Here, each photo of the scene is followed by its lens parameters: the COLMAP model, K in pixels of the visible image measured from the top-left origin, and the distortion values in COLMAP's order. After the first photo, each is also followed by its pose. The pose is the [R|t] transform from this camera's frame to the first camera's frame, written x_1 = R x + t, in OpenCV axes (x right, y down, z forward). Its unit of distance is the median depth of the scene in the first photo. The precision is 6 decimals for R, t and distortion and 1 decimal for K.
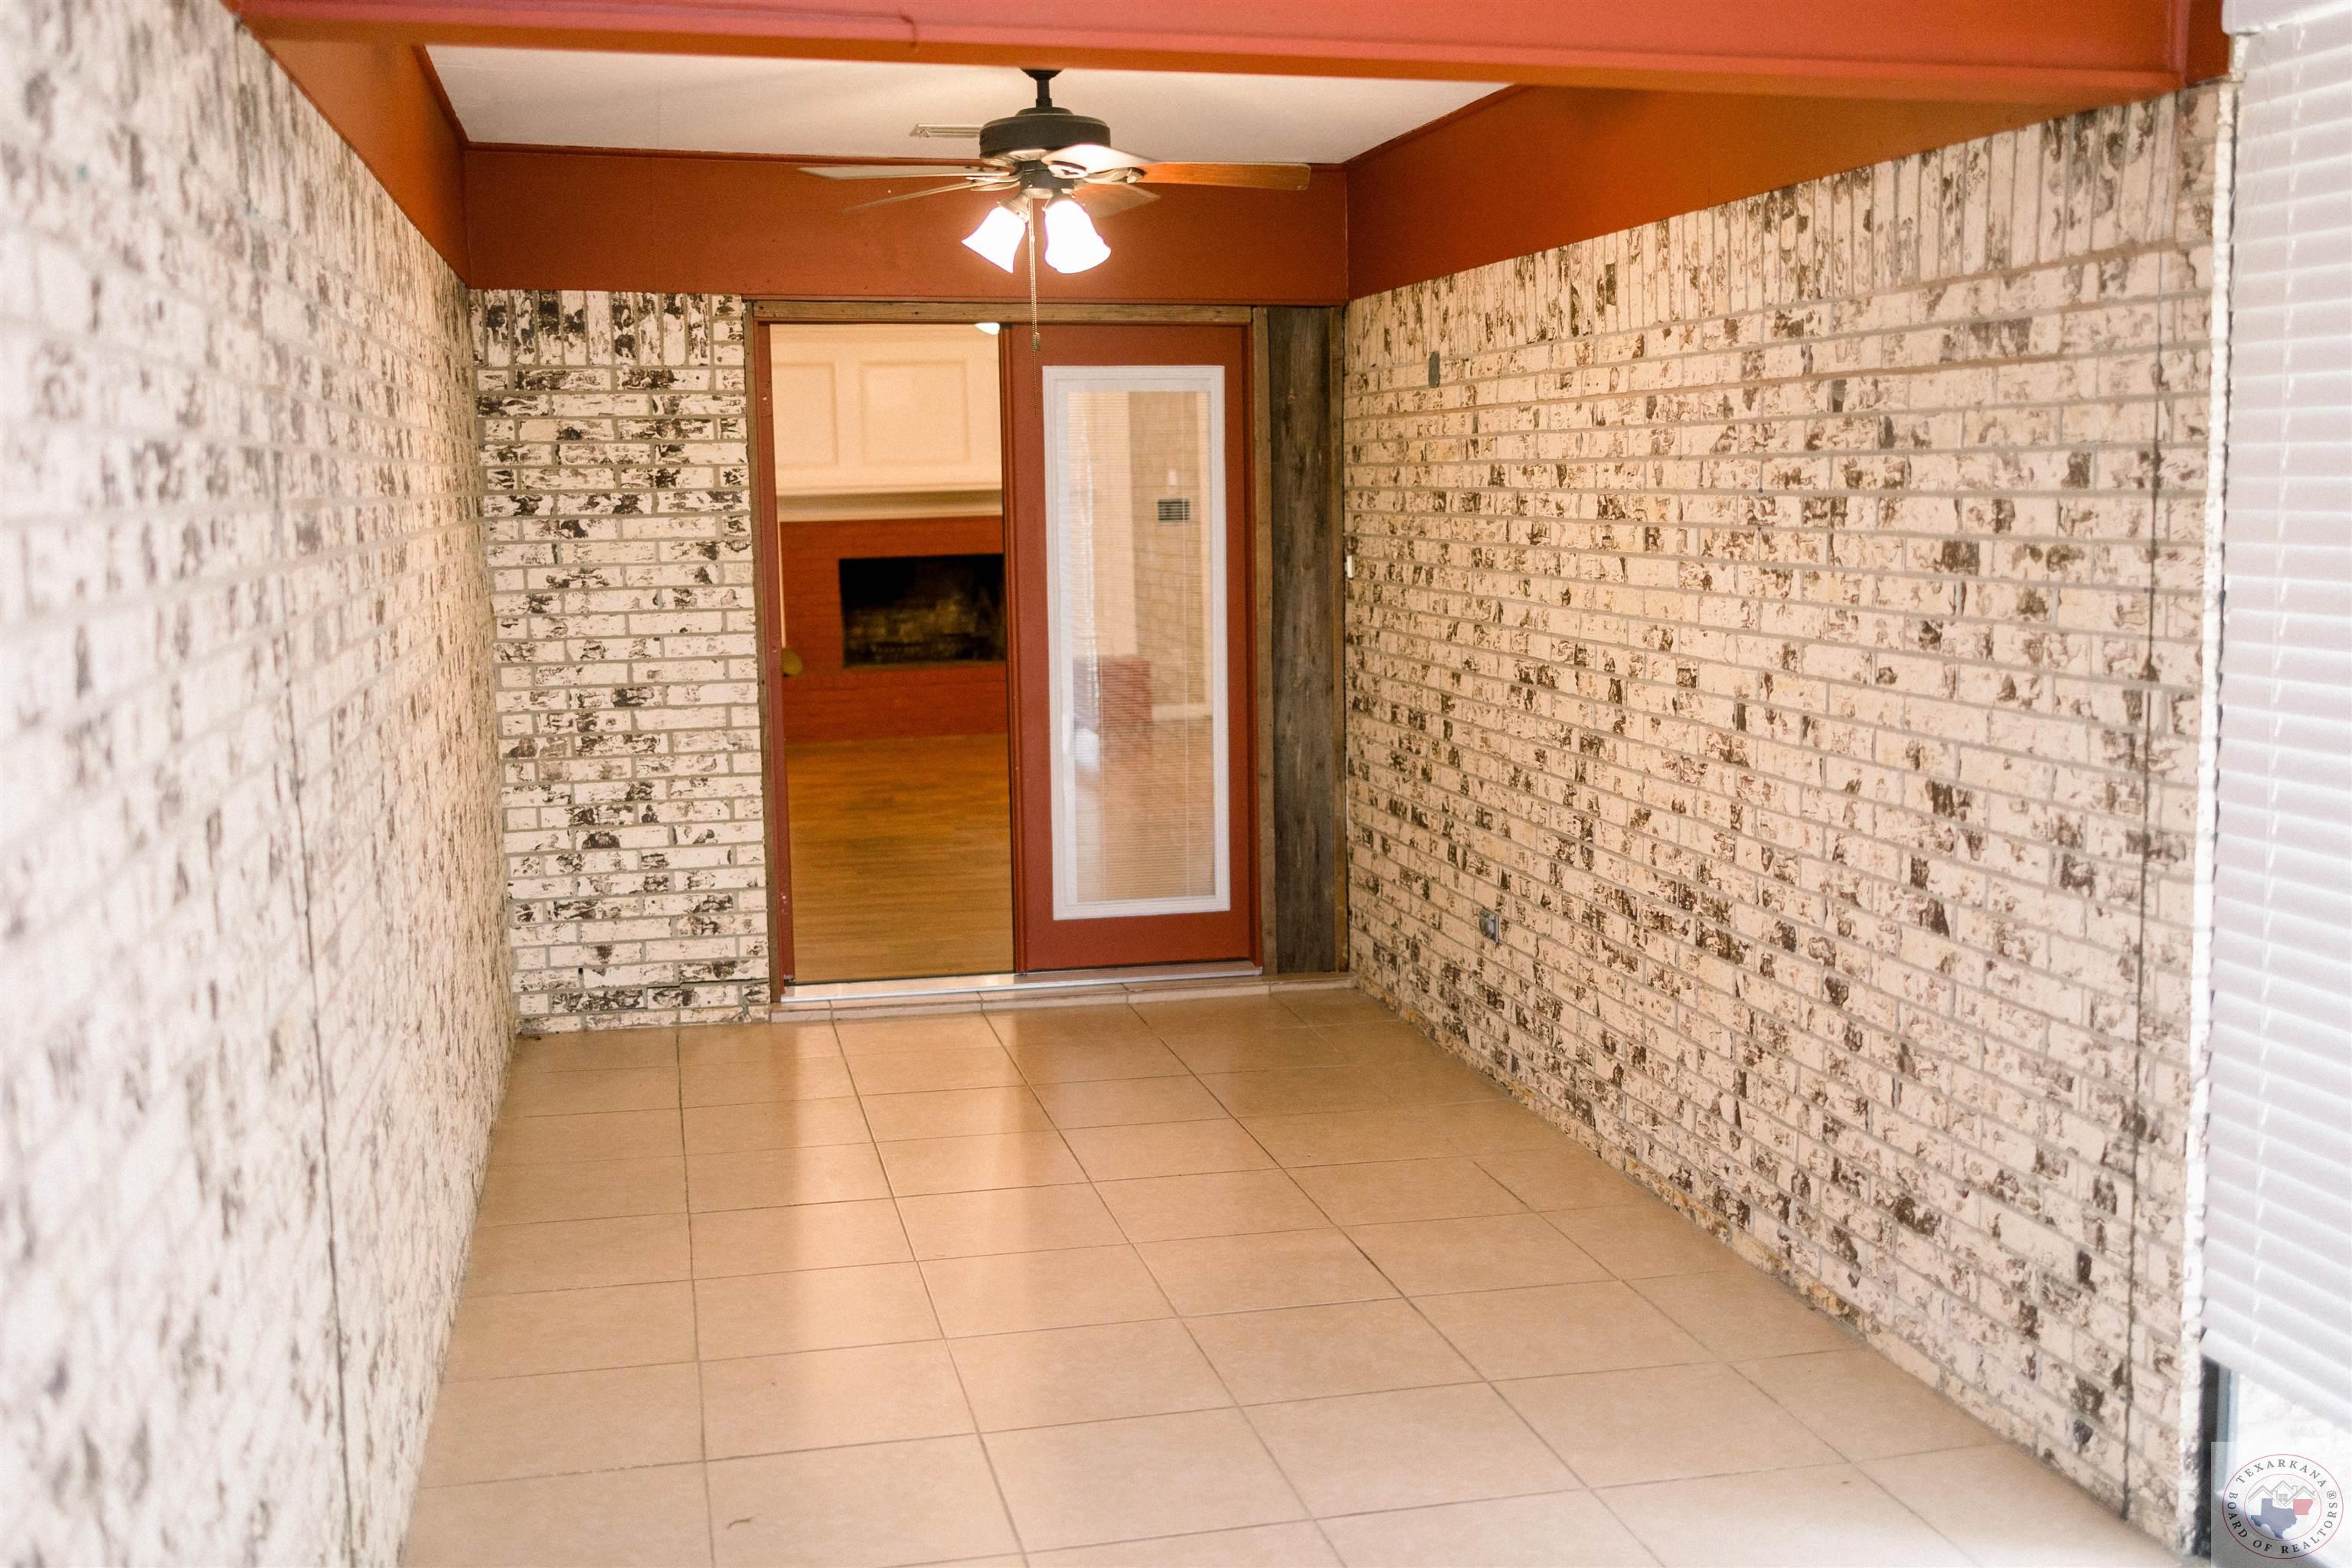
lens RADIAL K [[2331.7, 0, 1178.8], [0, 2331.7, 787.3], [0, 0, 1]] dist [0.021272, 0.000000]
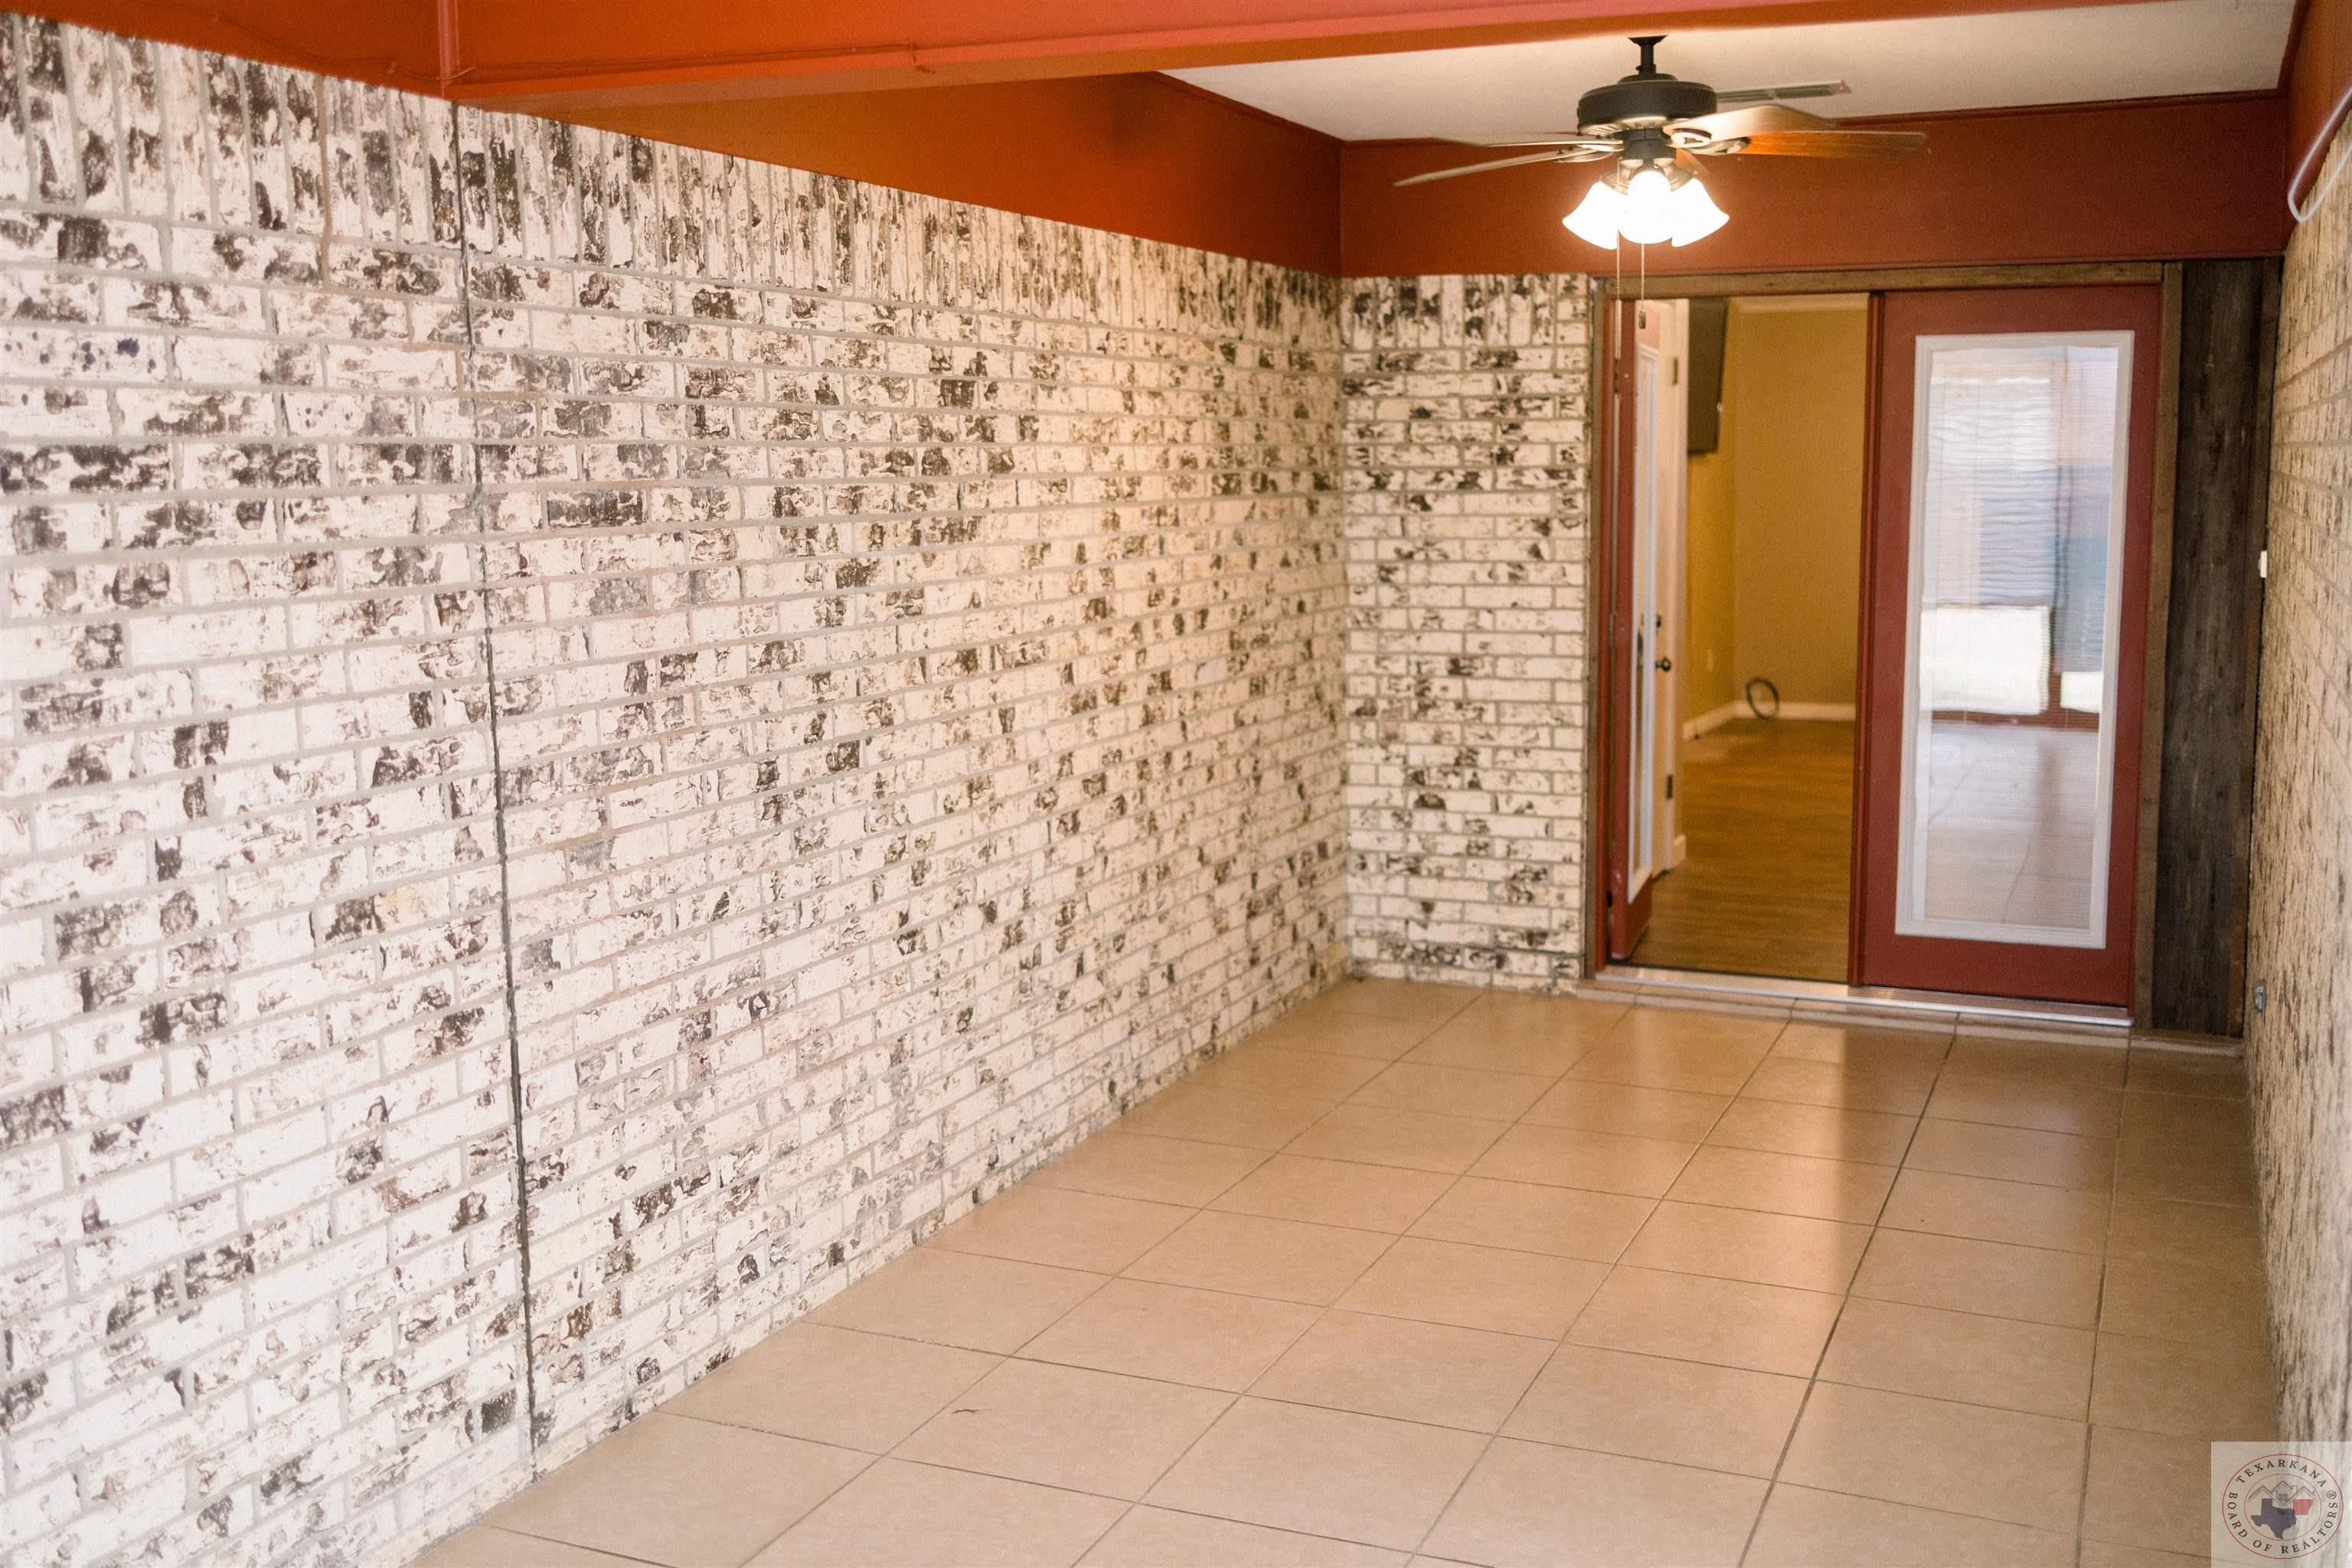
lens RADIAL K [[2331.7, 0, 1186.5], [0, 2331.7, 780.3], [0, 0, 1]] dist [0.021272, 0.000000]
pose [[0.815797, 0.088438, -0.571536, 0.263015], [-0.082143, 0.995939, 0.036859, -0.016290], [0.572475, 0.016879, 0.819749, 0.080481]]
